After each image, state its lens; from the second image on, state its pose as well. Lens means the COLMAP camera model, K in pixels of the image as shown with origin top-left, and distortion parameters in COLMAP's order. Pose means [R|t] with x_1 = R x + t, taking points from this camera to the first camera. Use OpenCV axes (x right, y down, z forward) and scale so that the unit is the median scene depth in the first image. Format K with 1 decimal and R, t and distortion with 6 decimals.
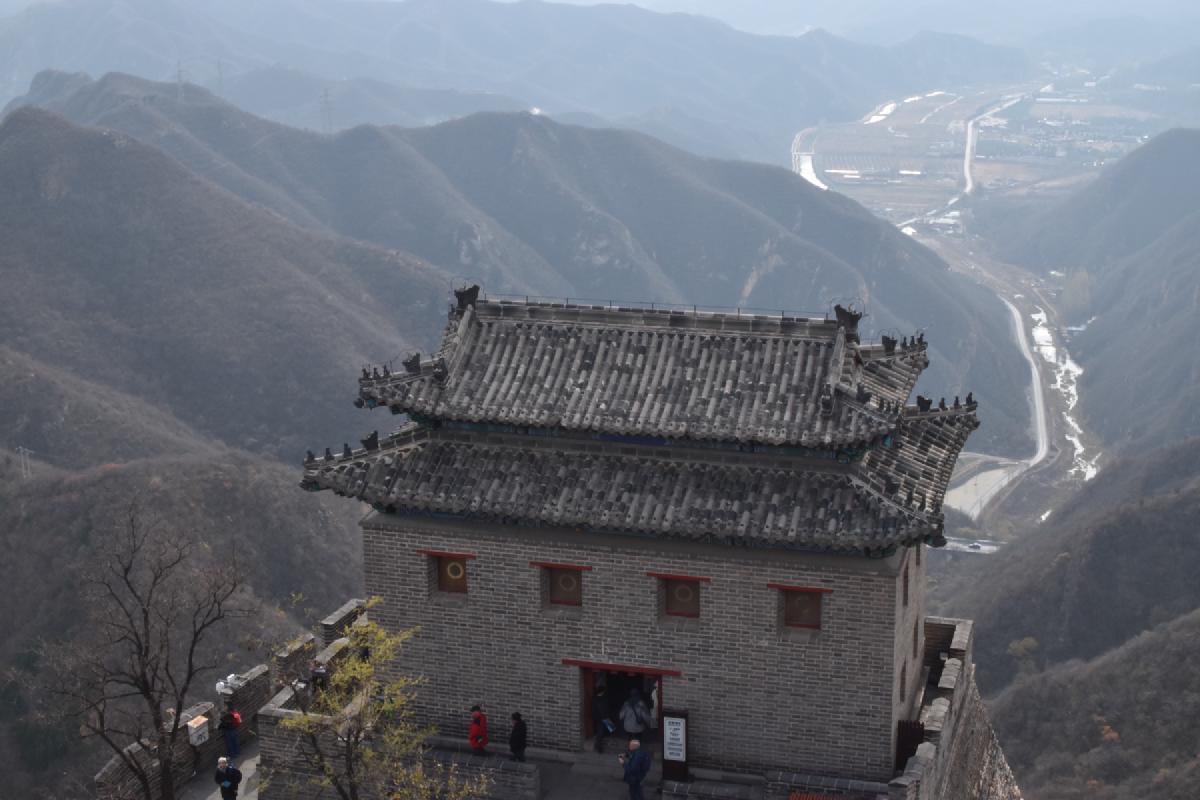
lens RADIAL K [[1838.3, 0, 600.0], [0, 1838.3, 400.0], [0, 0, 1]] dist [-0.166096, 0.106040]
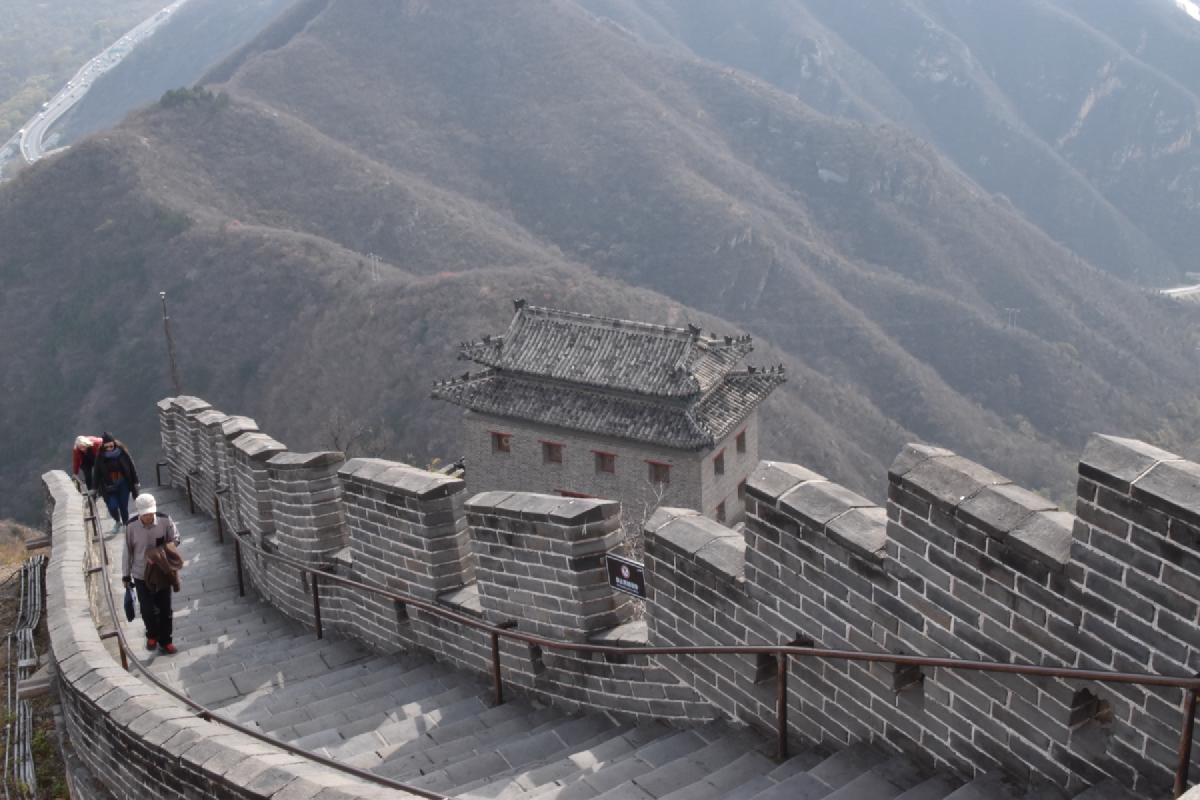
lens RADIAL K [[1838.3, 0, 600.0], [0, 1838.3, 400.0], [0, 0, 1]] dist [-0.166096, 0.106040]
pose [[0.979852, 0.059353, -0.190705, 0.409172], [-0.037363, 0.992440, 0.116906, -0.194109], [0.196201, -0.107425, 0.974661, -0.953294]]
